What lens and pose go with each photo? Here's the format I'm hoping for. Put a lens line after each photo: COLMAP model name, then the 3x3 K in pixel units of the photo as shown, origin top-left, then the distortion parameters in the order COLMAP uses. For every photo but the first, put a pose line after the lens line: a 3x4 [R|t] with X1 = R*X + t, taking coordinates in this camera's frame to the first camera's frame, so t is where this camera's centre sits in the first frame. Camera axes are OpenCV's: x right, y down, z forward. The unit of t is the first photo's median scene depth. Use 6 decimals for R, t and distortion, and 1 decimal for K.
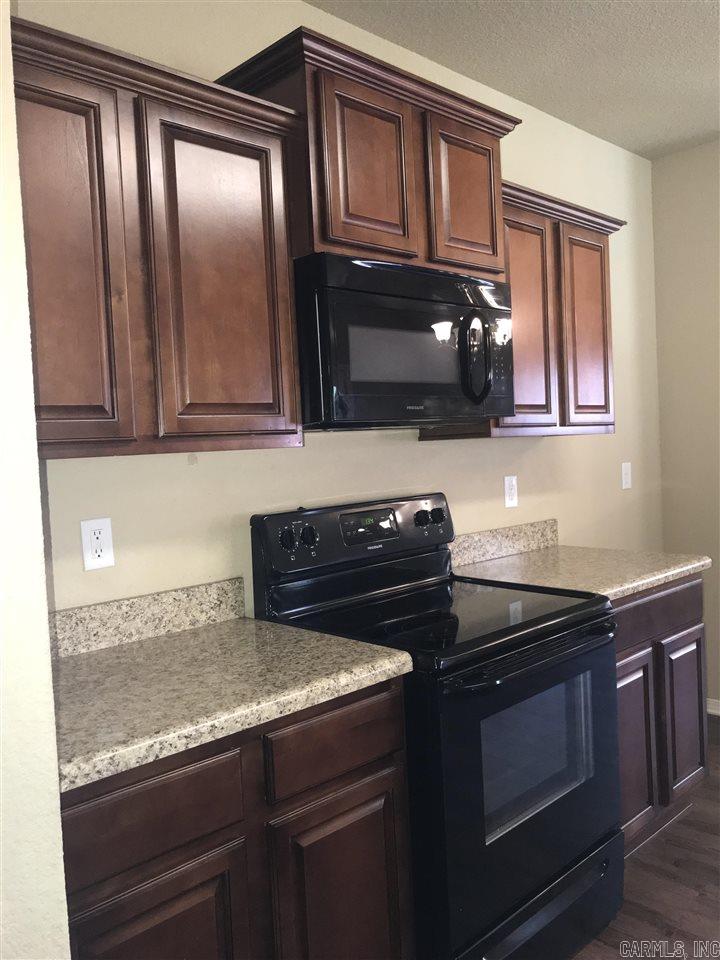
lens RADIAL K [[782.9, 0, 360.0], [0, 782.9, 480.0], [0, 0, 1]] dist [0.053325, -0.114771]
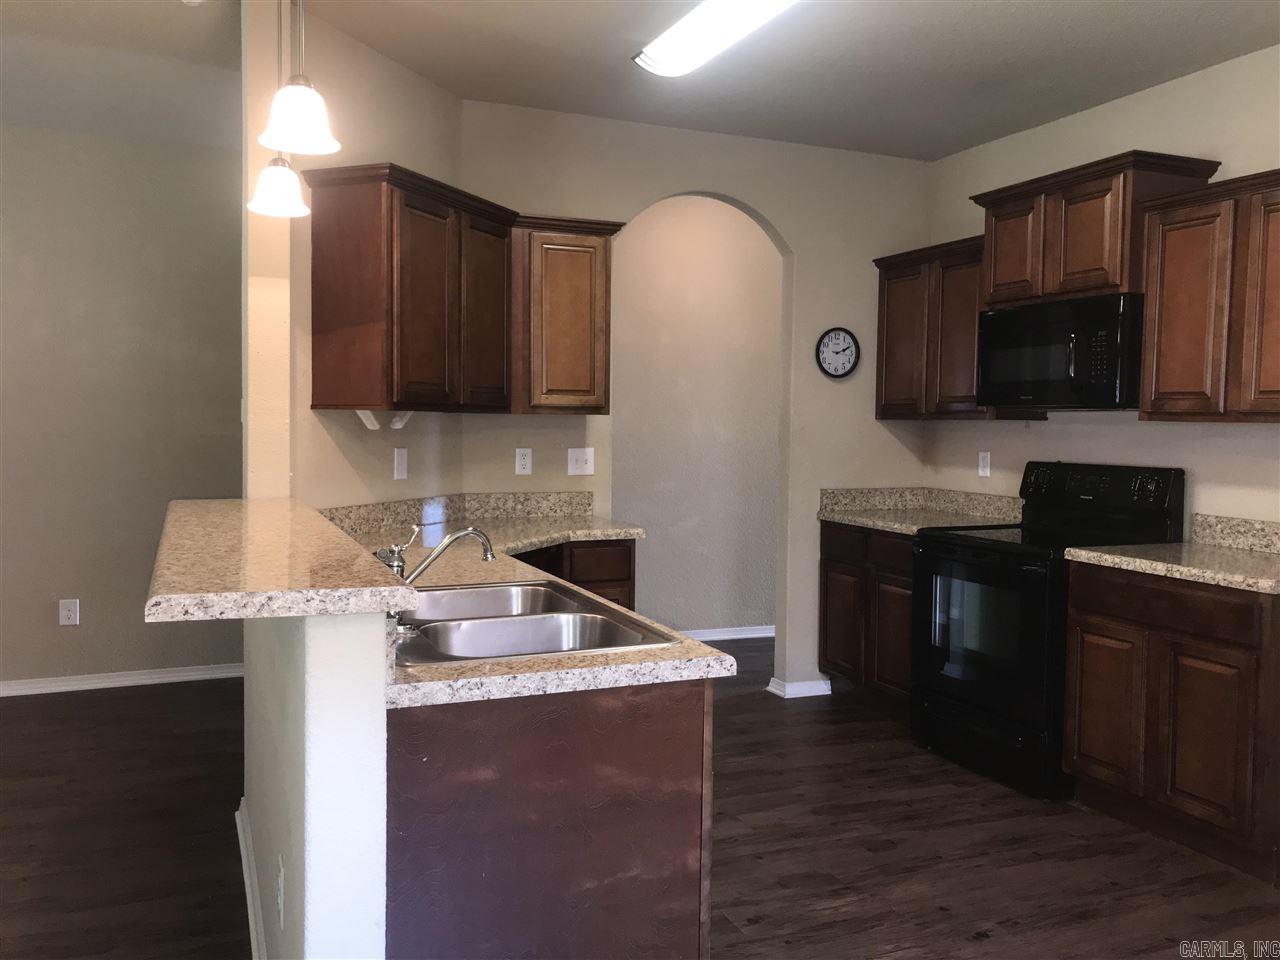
lens RADIAL K [[1043.9, 0, 640.0], [0, 1043.9, 480.0], [0, 0, 1]] dist [0.053325, -0.114771]
pose [[-0.356497, 0.097702, -0.929174, 1.631961], [-0.038039, 0.992175, 0.118921, -0.107868], [0.933522, 0.077740, -0.349991, 0.748567]]
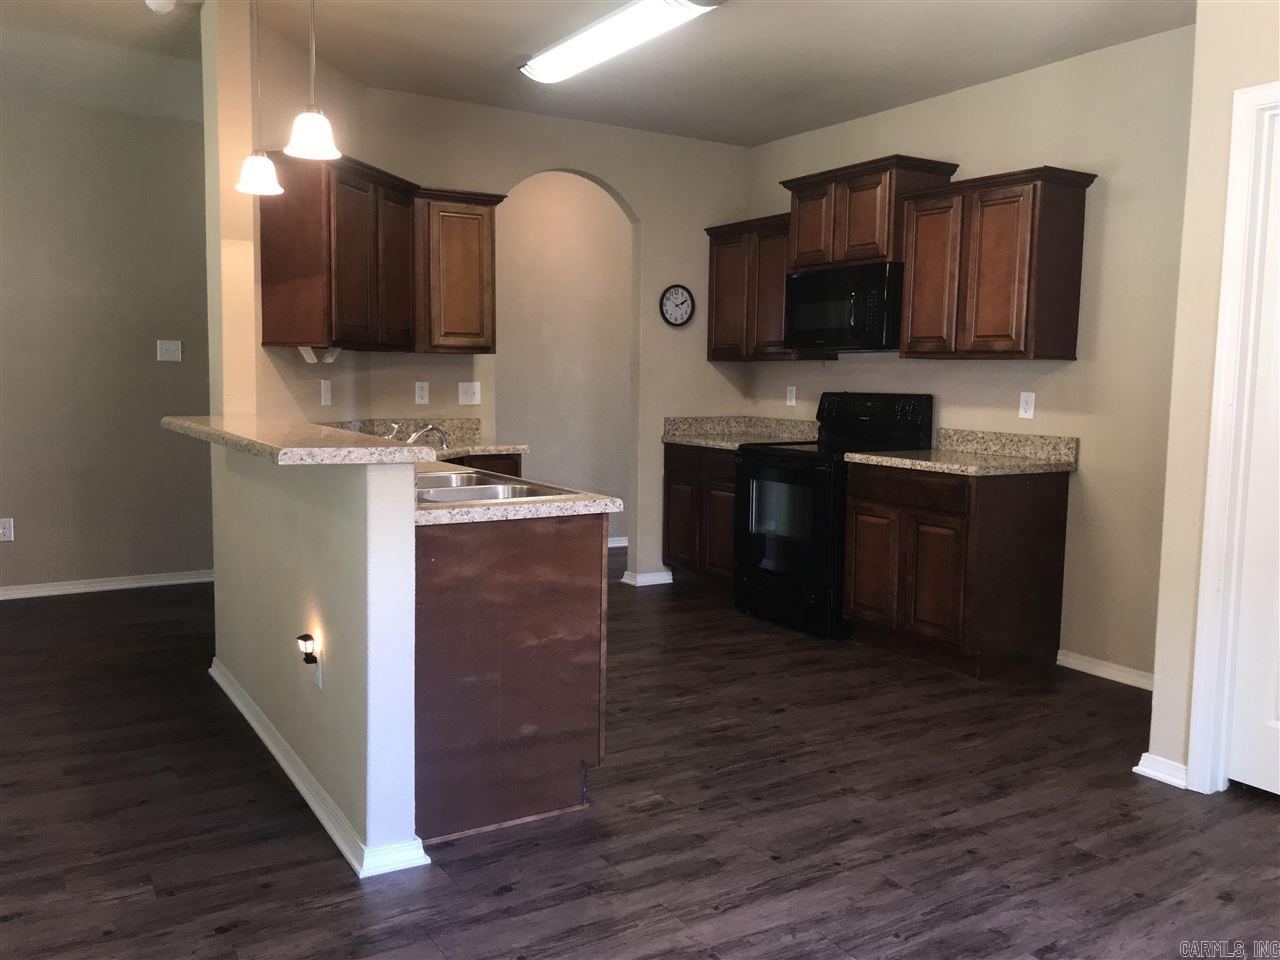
lens RADIAL K [[1036.7, 0, 632.9], [0, 1036.7, 487.9], [0, 0, 1]] dist [0.144644, -0.497198]
pose [[-0.211845, 0.152018, -0.965408, 2.021286], [-0.048394, 0.984985, 0.165720, -0.104220], [0.976104, 0.081827, -0.201307, 0.802667]]
